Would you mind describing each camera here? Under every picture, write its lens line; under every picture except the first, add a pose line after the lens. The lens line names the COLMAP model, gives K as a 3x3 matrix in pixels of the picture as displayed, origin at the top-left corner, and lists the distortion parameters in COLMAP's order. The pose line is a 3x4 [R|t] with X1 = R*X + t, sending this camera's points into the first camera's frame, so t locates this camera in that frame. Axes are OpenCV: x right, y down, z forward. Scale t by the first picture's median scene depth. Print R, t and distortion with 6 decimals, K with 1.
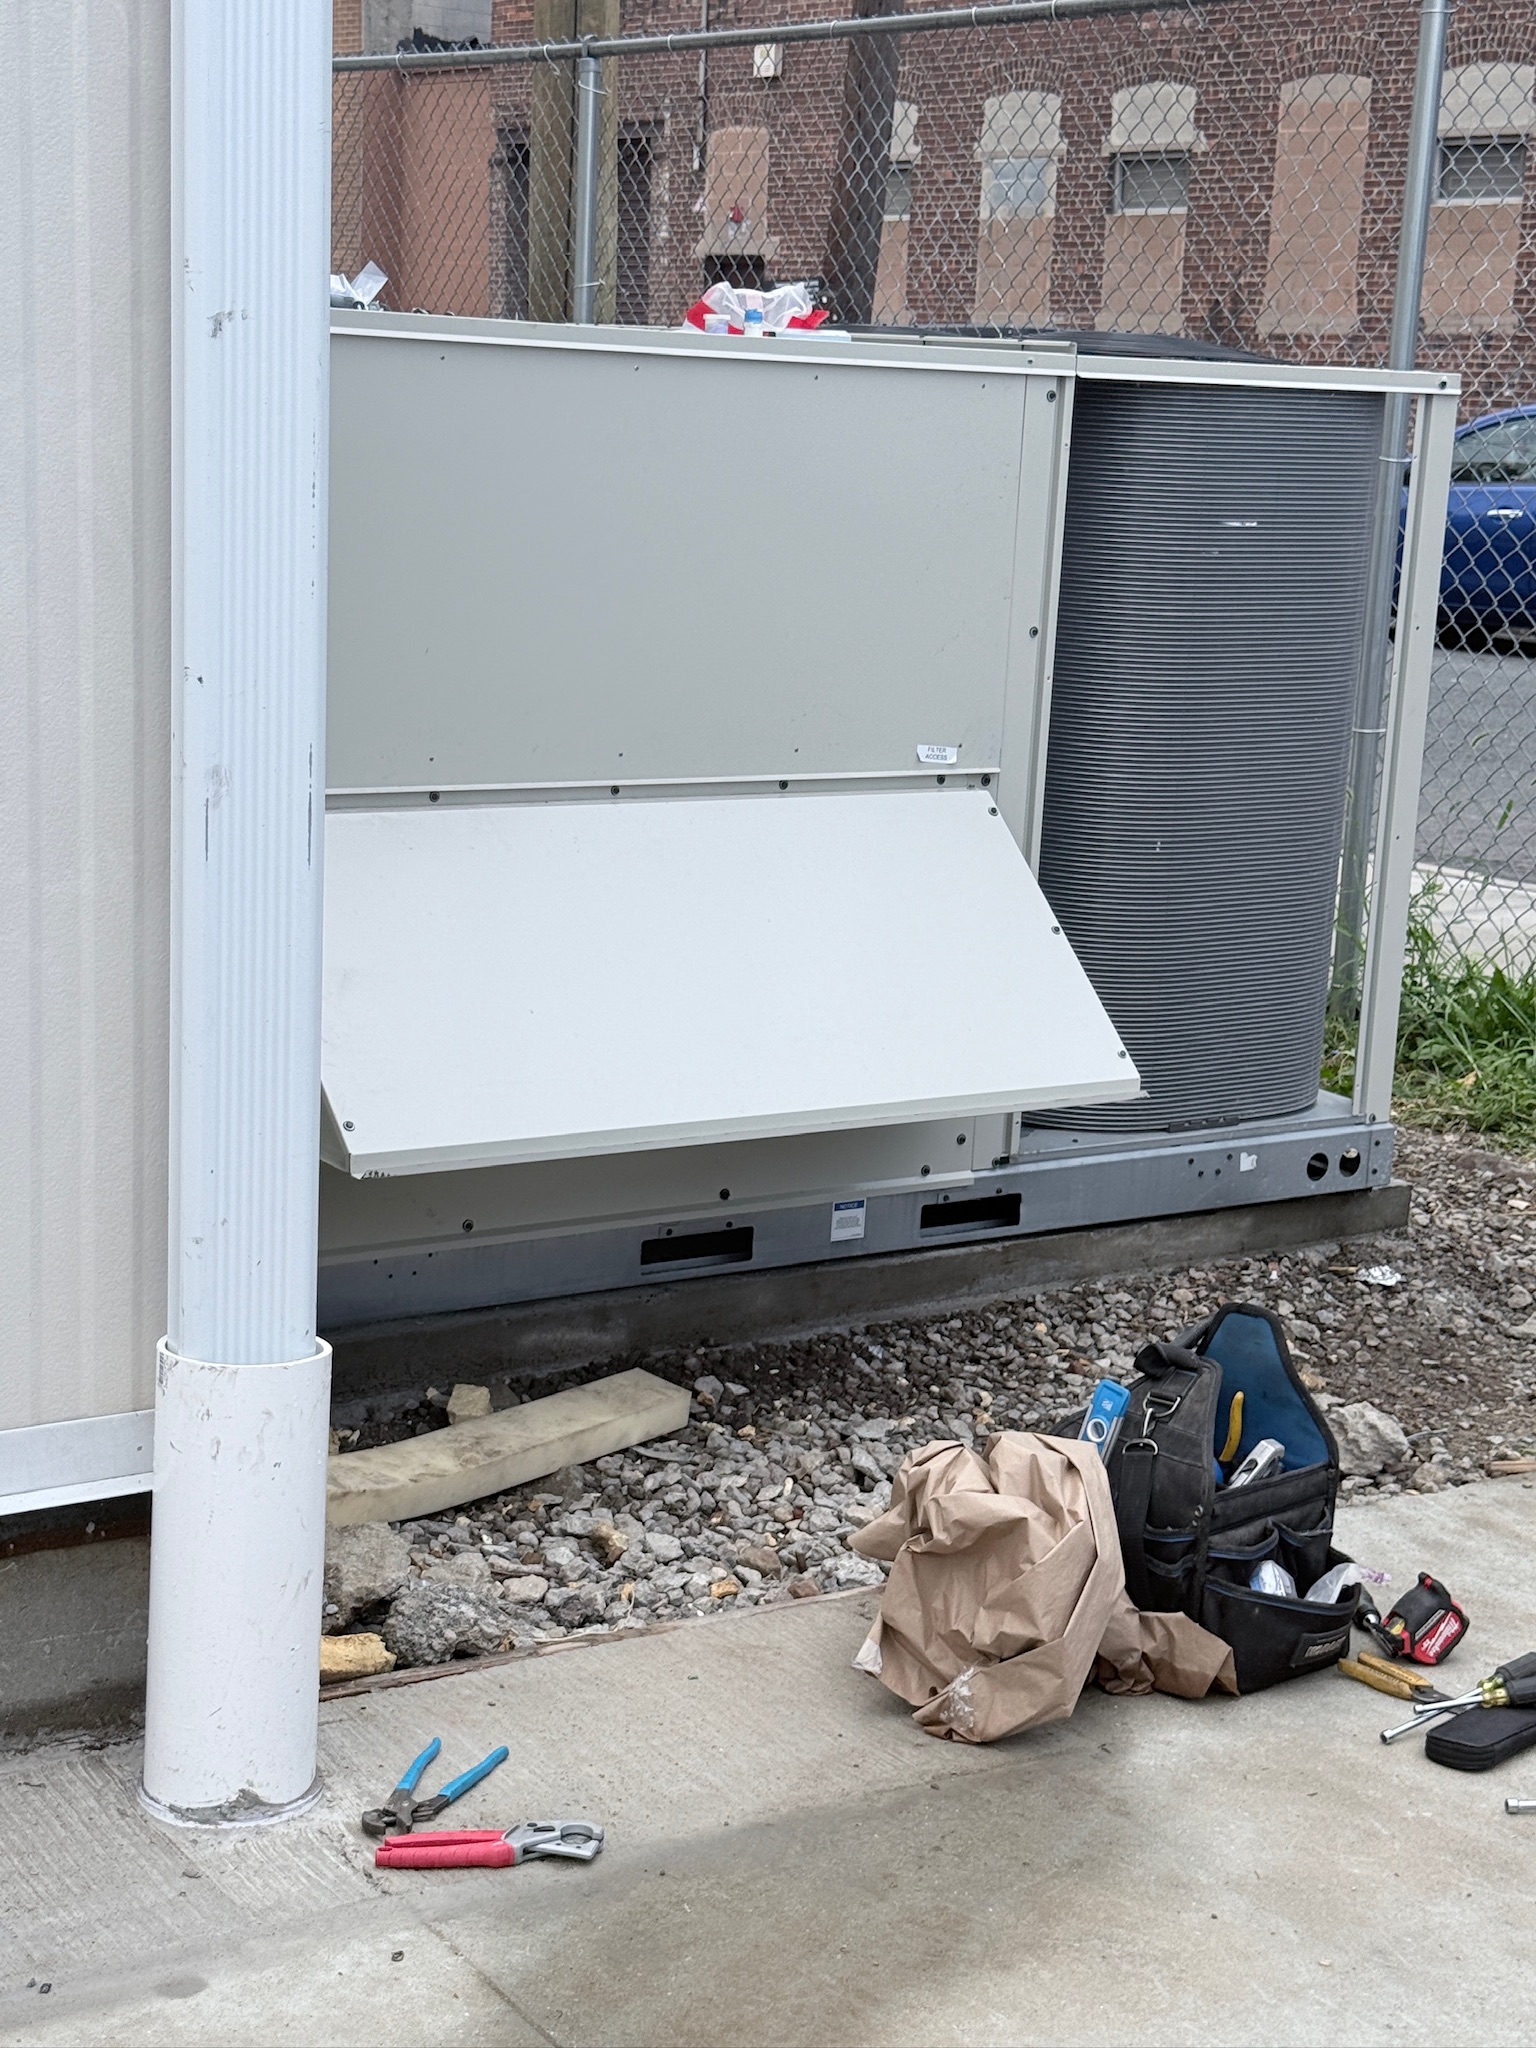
lens RADIAL K [[3049.6, 0, 765.5], [0, 3049.6, 1022.7], [0, 0, 1]] dist [0.020518, 0.000000]
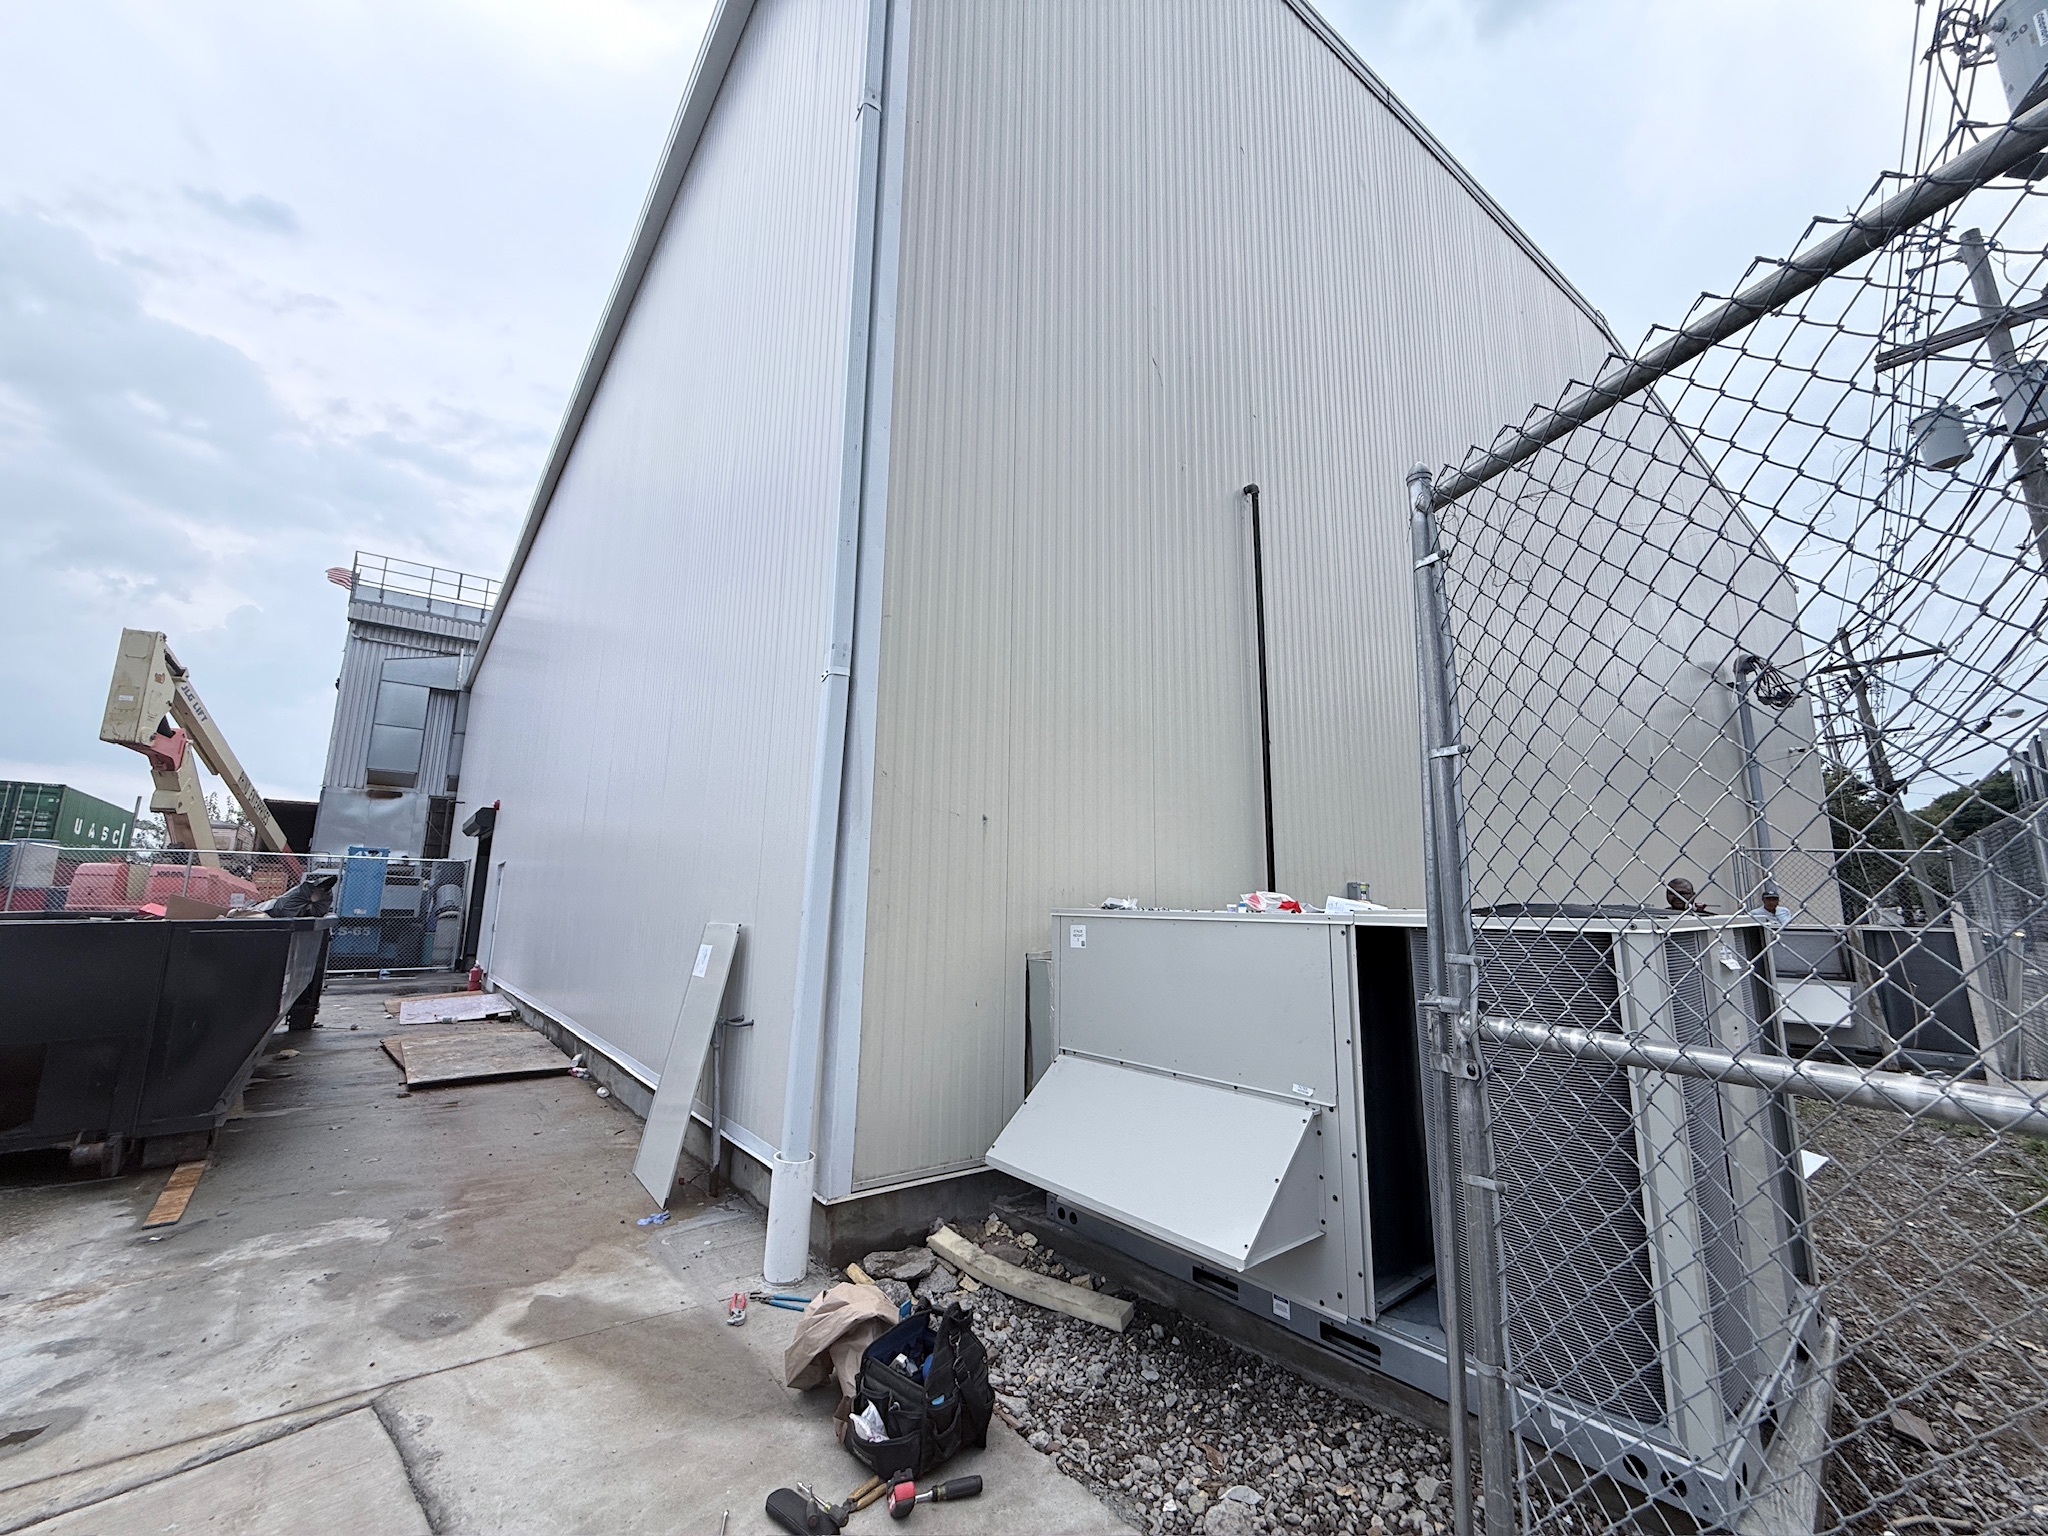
lens RADIAL K [[817.0, 0, 1020.2], [0, 817.0, 761.6], [0, 0, 1]] dist [0.001043, 0.000024]
pose [[0.111744, -0.215633, -0.970060, 0.789066], [-0.213246, 0.948229, -0.235345, -0.154185], [0.970587, 0.233160, 0.059976, 0.816597]]
